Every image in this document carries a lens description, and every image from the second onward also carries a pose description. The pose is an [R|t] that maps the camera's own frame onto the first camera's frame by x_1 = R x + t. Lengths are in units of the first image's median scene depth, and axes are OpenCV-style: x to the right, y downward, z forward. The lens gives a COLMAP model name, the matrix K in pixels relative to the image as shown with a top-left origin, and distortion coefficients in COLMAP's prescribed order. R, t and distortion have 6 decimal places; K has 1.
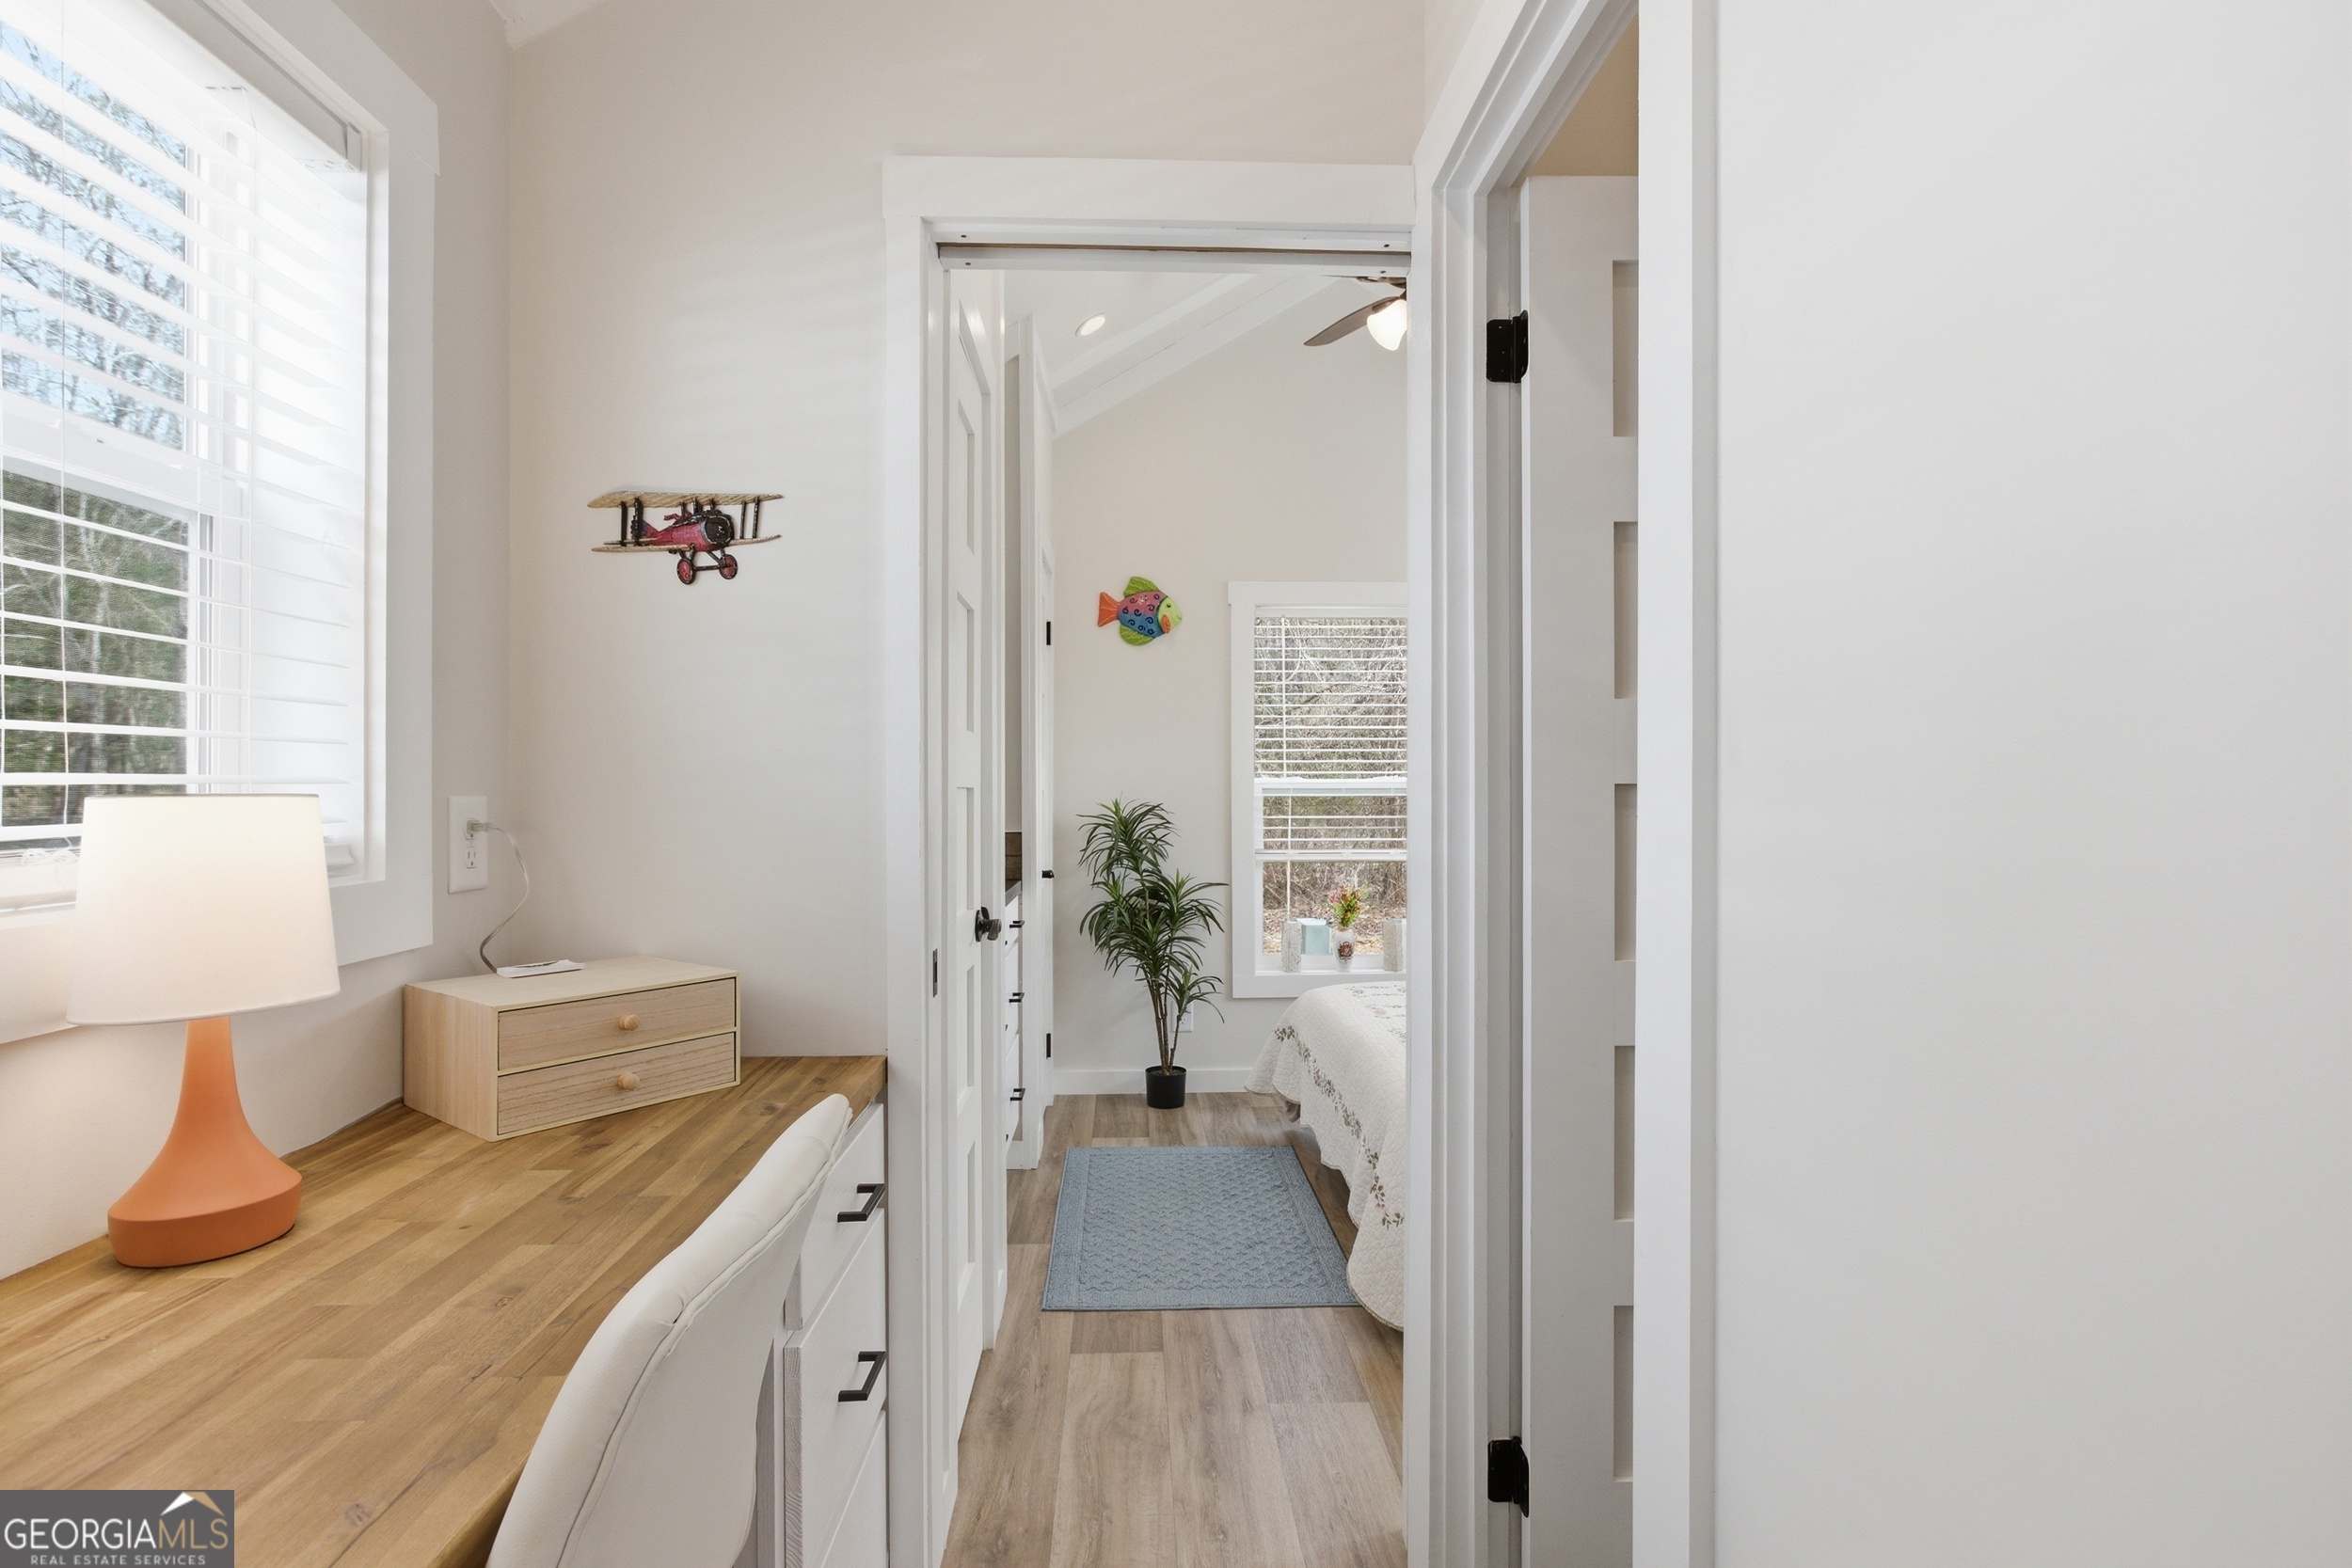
lens RADIAL K [[1094.7, 0, 1187.6], [0, 1094.7, 784.5], [0, 0, 1]] dist [-0.014193, 0.000184]
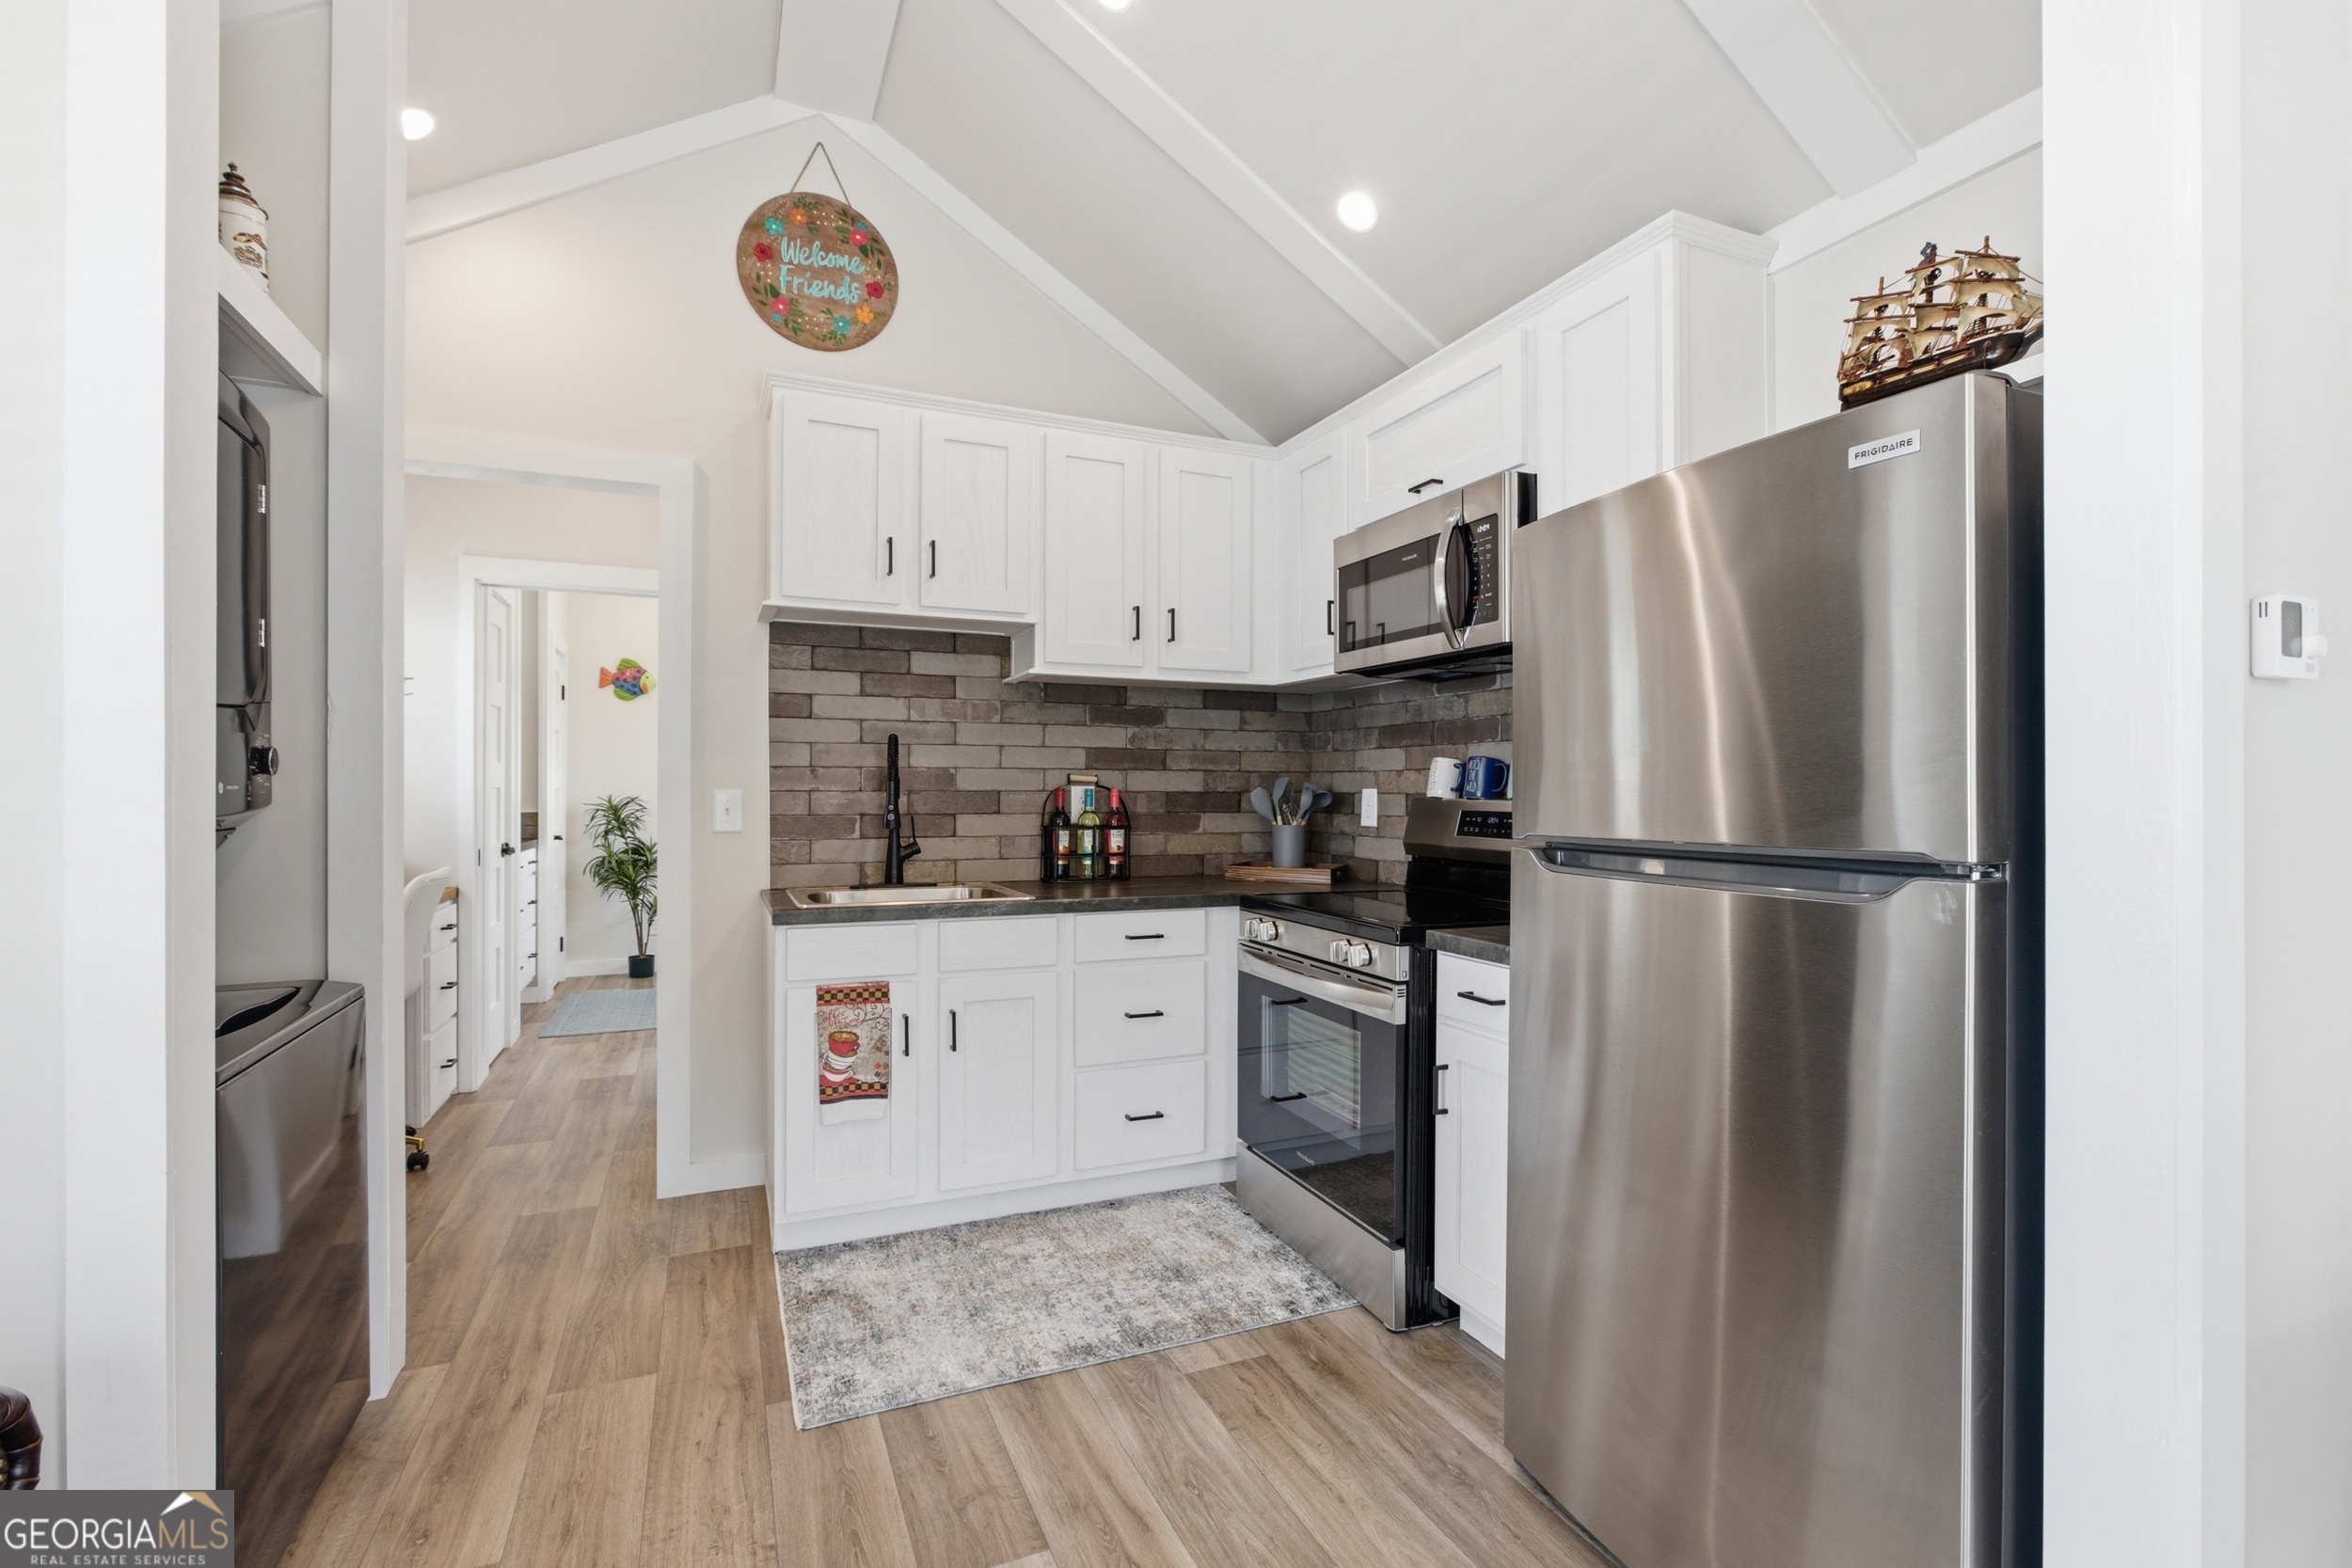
lens RADIAL K [[1094.7, 0, 1187.6], [0, 1094.7, 784.5], [0, 0, 1]] dist [-0.014193, 0.000184]
pose [[0.942060, 0.005416, 0.335400, 0.204510], [-0.006203, 0.999980, 0.001274, -0.008667], [-0.335386, -0.003281, 0.942075, -0.842209]]
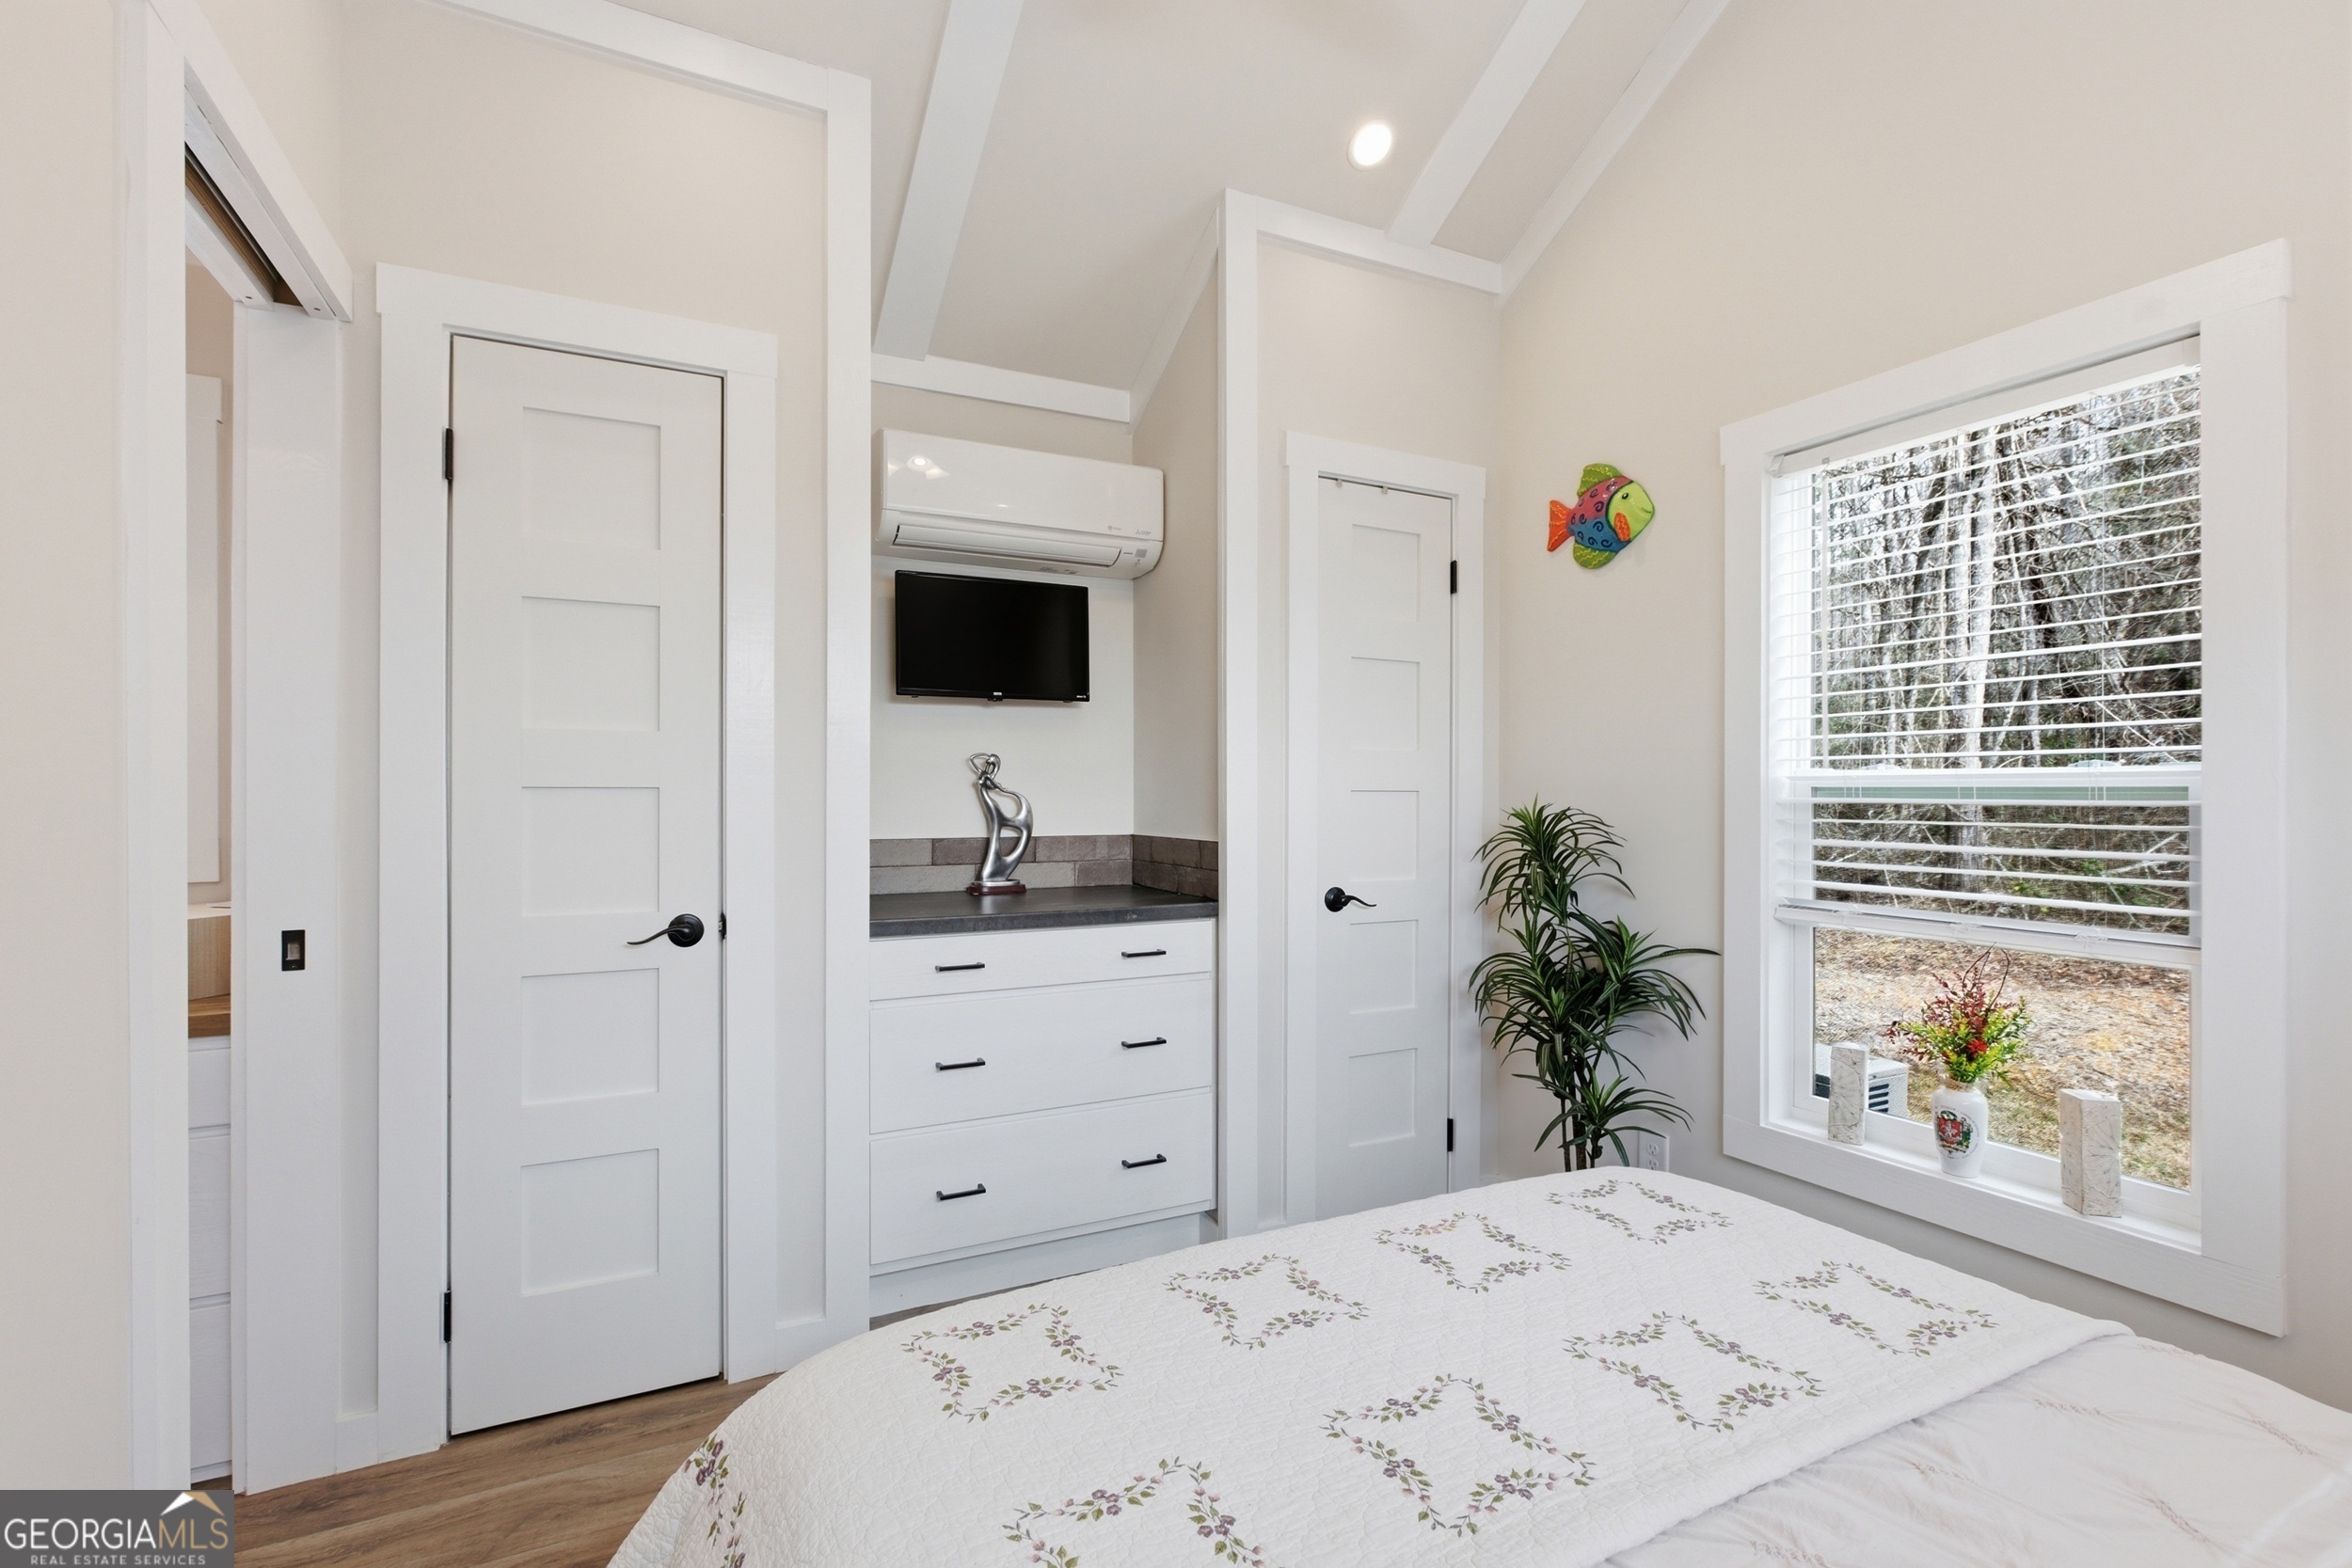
lens RADIAL K [[1048.6, 0, 1183.3], [0, 1048.6, 789.9], [0, 0, 1]] dist [0.010208, -0.000095]
pose [[0.416888, 0.003653, -0.908951, 0.434733], [-0.000448, 0.999993, 0.003813, 0.002791], [0.908958, -0.001182, 0.416886, 0.525369]]
